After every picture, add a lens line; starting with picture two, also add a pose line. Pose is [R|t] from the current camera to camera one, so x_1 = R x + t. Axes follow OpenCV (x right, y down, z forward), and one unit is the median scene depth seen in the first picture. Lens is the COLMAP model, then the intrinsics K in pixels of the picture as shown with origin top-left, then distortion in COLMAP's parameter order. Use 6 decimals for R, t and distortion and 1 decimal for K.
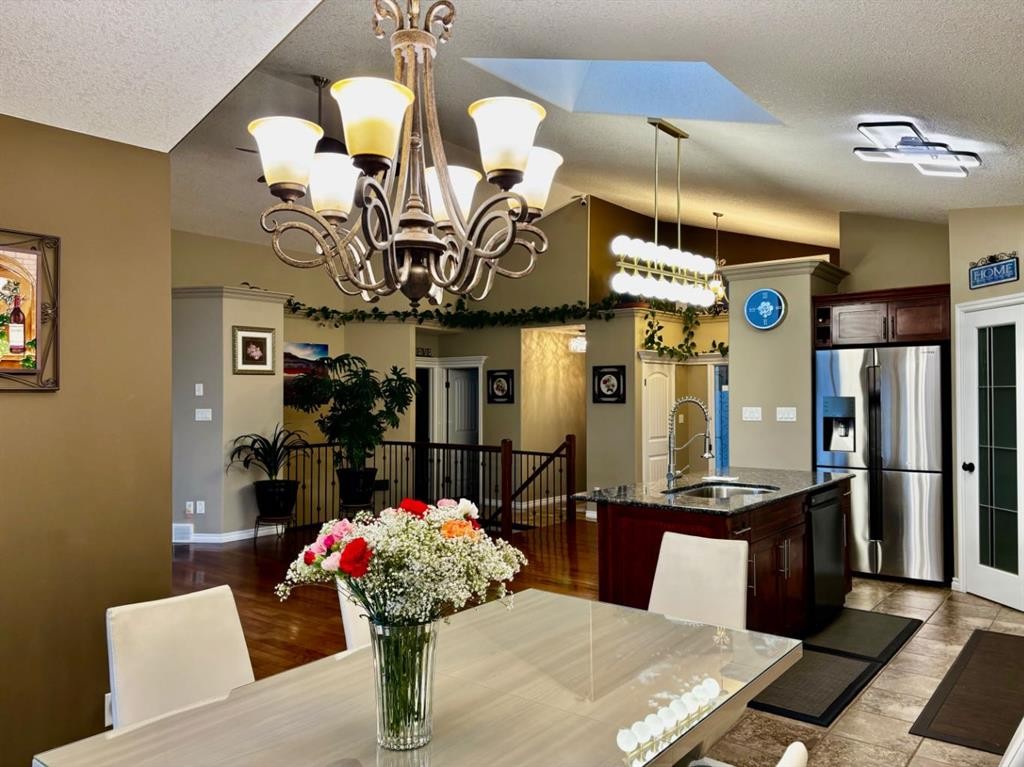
lens RADIAL K [[771.3, 0, 528.5], [0, 771.3, 383.5], [0, 0, 1]] dist [0.142336, -0.166870]
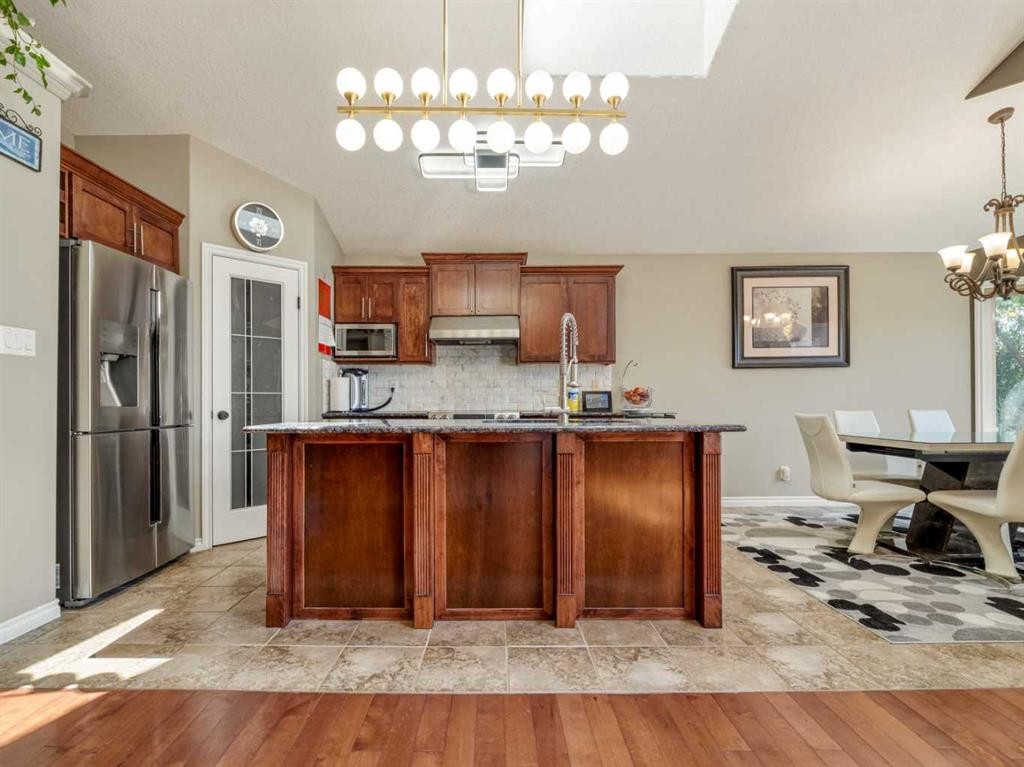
lens RADIAL K [[505.3, 0, 502.9], [0, 505.3, 399.9], [0, 0, 1]] dist [-0.010952, 0.000538]
pose [[-0.614633, 0.009830, 0.788752, -0.147261], [-0.002313, 0.999896, -0.014264, 0.095579], [-0.788810, -0.010591, -0.614546, 1.120176]]
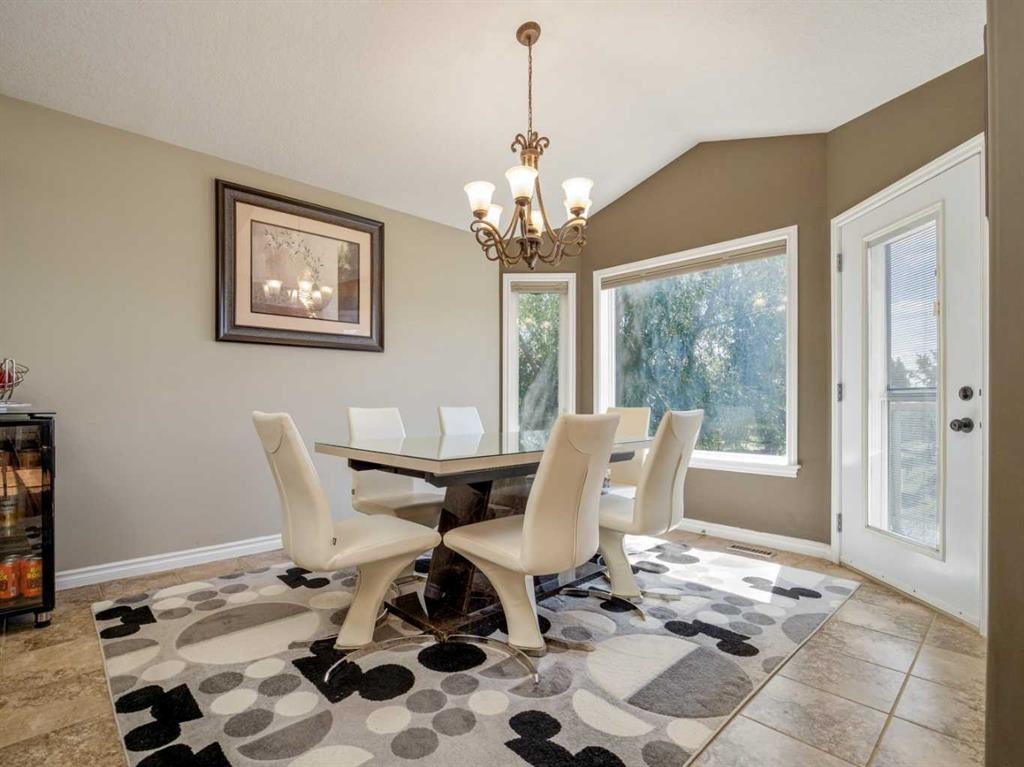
lens RADIAL K [[500.5, 0, 498.9], [0, 500.5, 400.9], [0, 0, 1]] dist [-0.008073, -0.000381]
pose [[-0.986793, 0.001006, 0.161981, -0.095608], [-0.001081, 0.999917, -0.012800, 0.099135], [-0.161981, -0.012806, -0.986711, 0.761296]]
